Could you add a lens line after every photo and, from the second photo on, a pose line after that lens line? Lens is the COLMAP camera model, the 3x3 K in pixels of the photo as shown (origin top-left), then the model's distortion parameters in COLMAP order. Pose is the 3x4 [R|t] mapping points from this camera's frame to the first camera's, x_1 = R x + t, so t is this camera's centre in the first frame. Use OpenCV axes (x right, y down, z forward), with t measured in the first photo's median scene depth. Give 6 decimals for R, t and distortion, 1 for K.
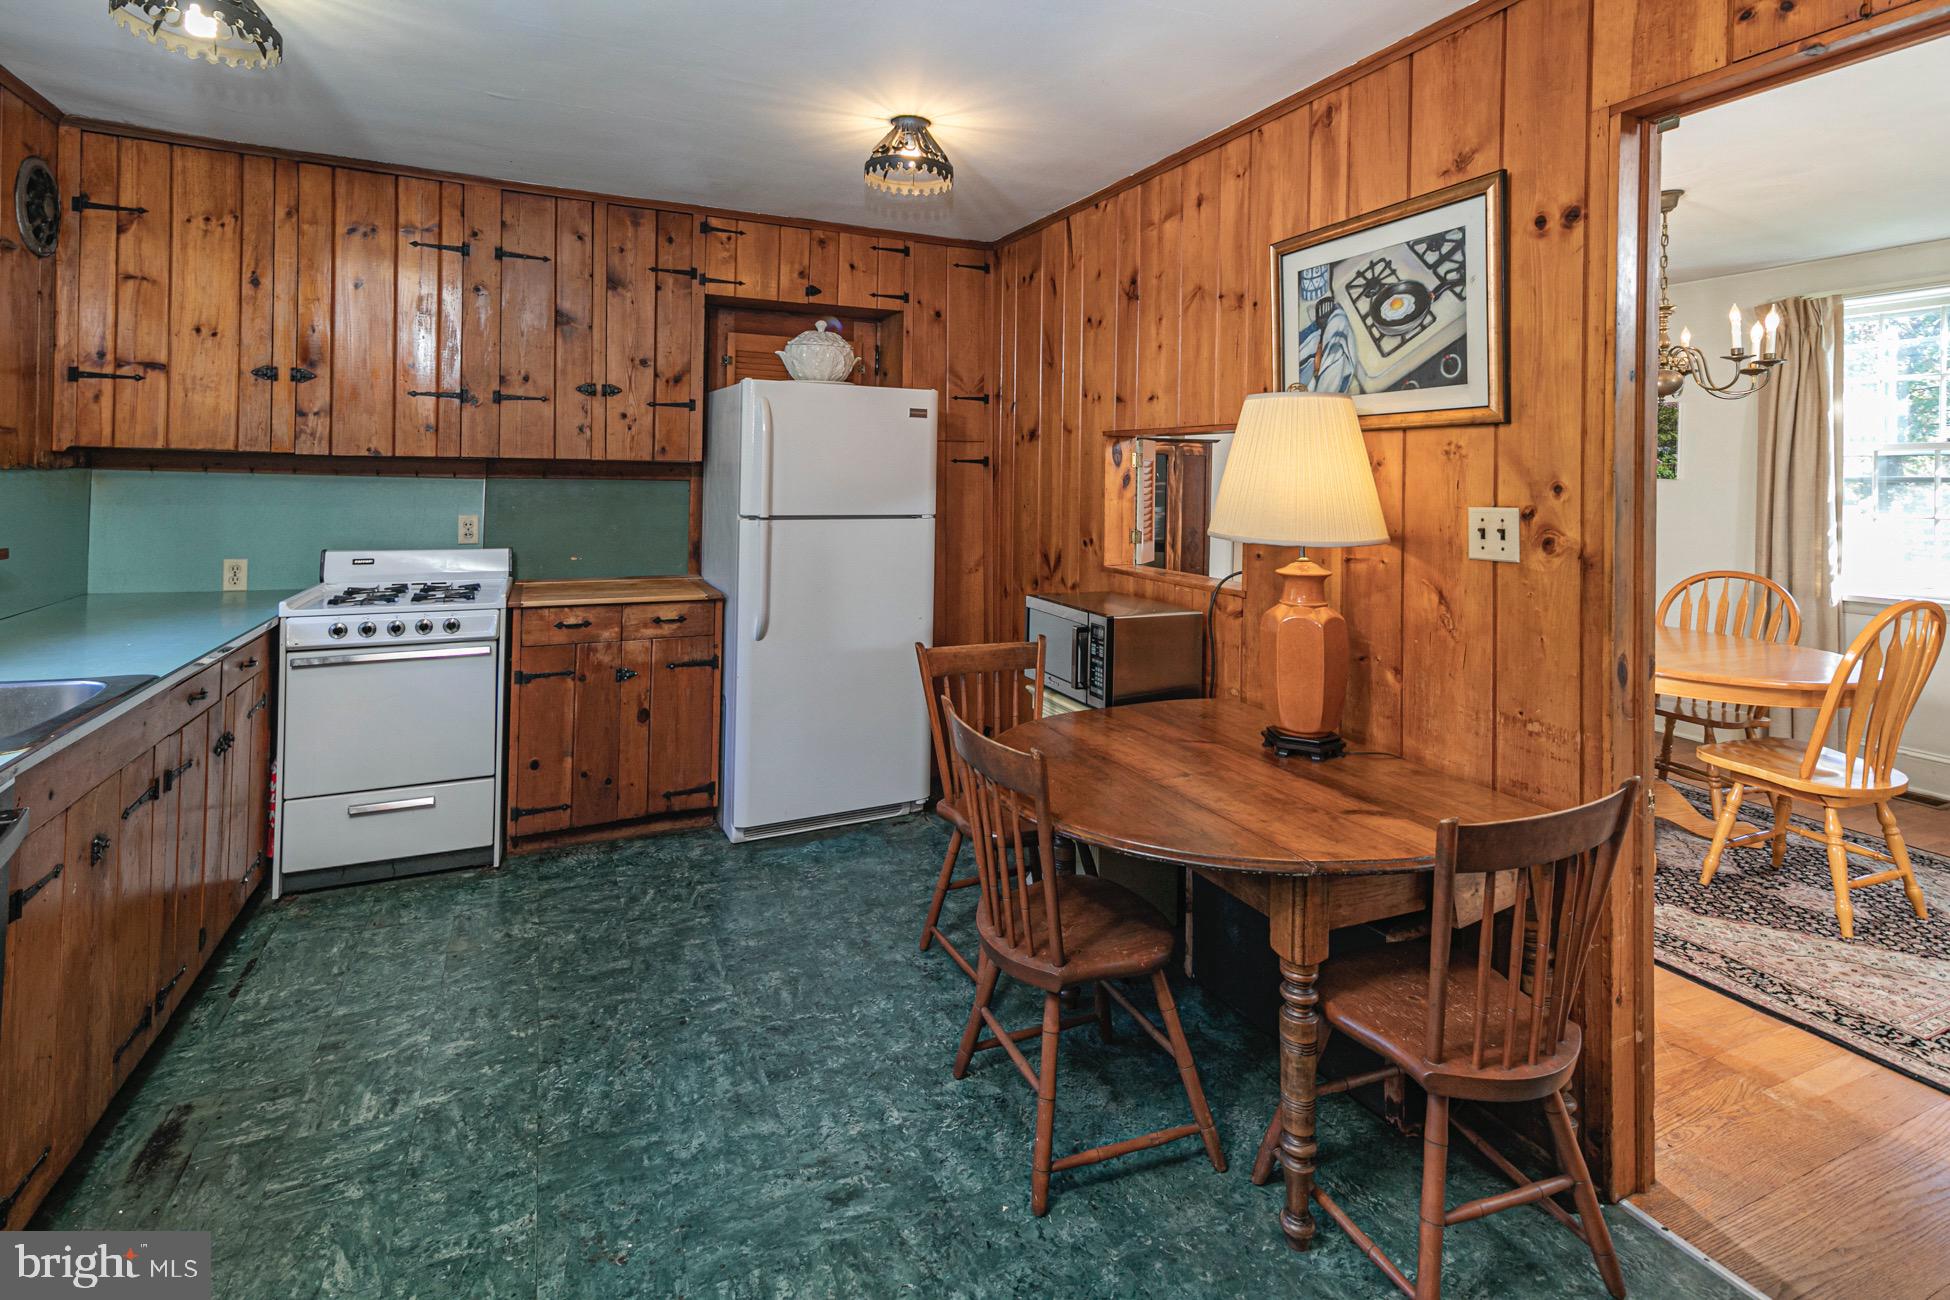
lens RADIAL K [[934.3, 0, 968.9], [0, 934.3, 475.3], [0, 0, 1]] dist [0.020244, -0.004350]
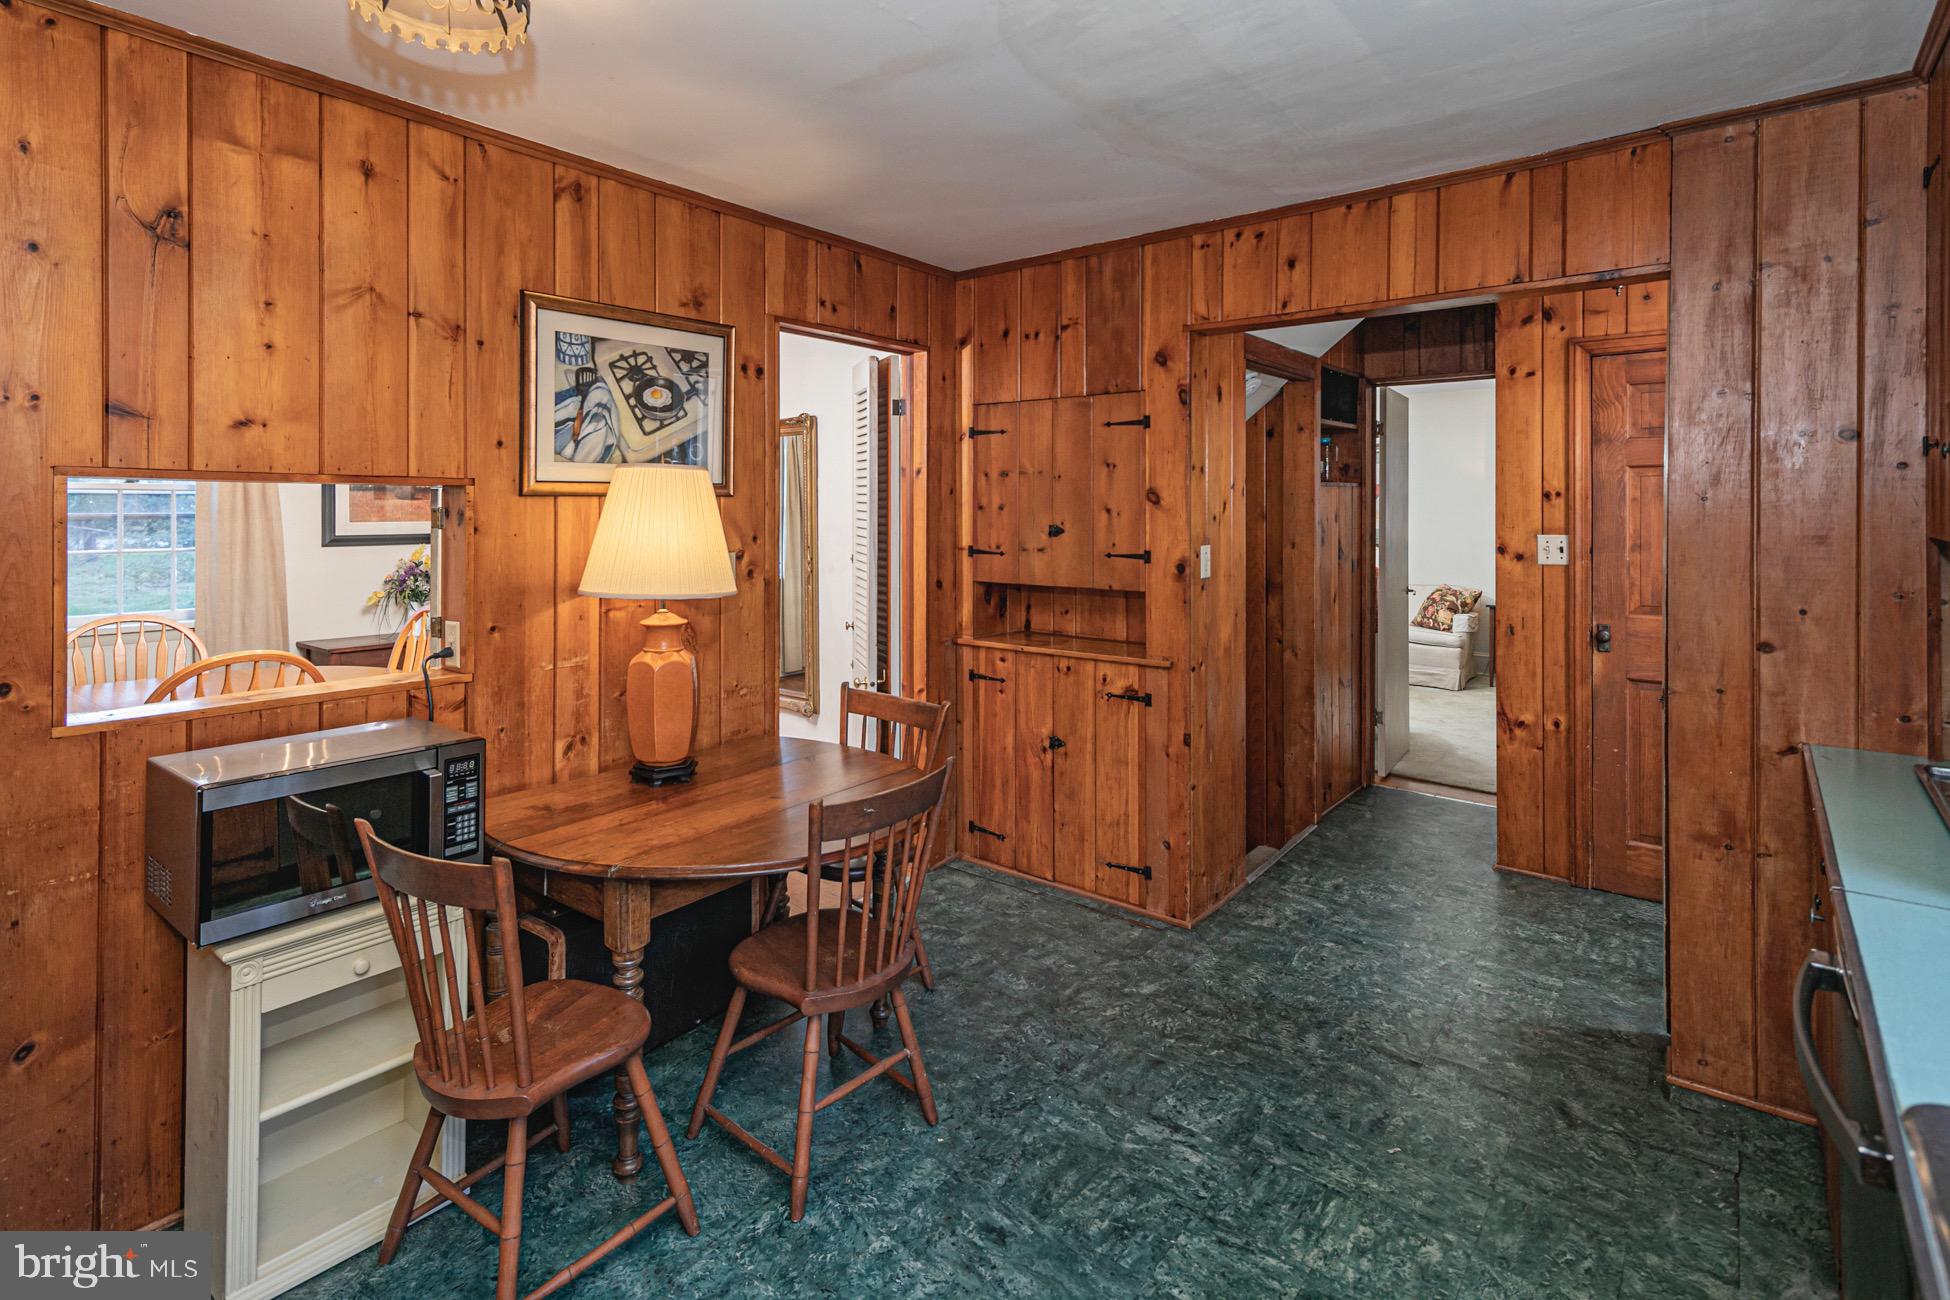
lens RADIAL K [[934.3, 0, 983.7], [0, 934.3, 513.5], [0, 0, 1]] dist [0.020244, -0.004350]
pose [[-0.463517, -0.020519, 0.885850, -0.827548], [-0.007927, 0.999788, 0.019011, -0.052578], [-0.886053, 0.001790, -0.463581, 1.182181]]
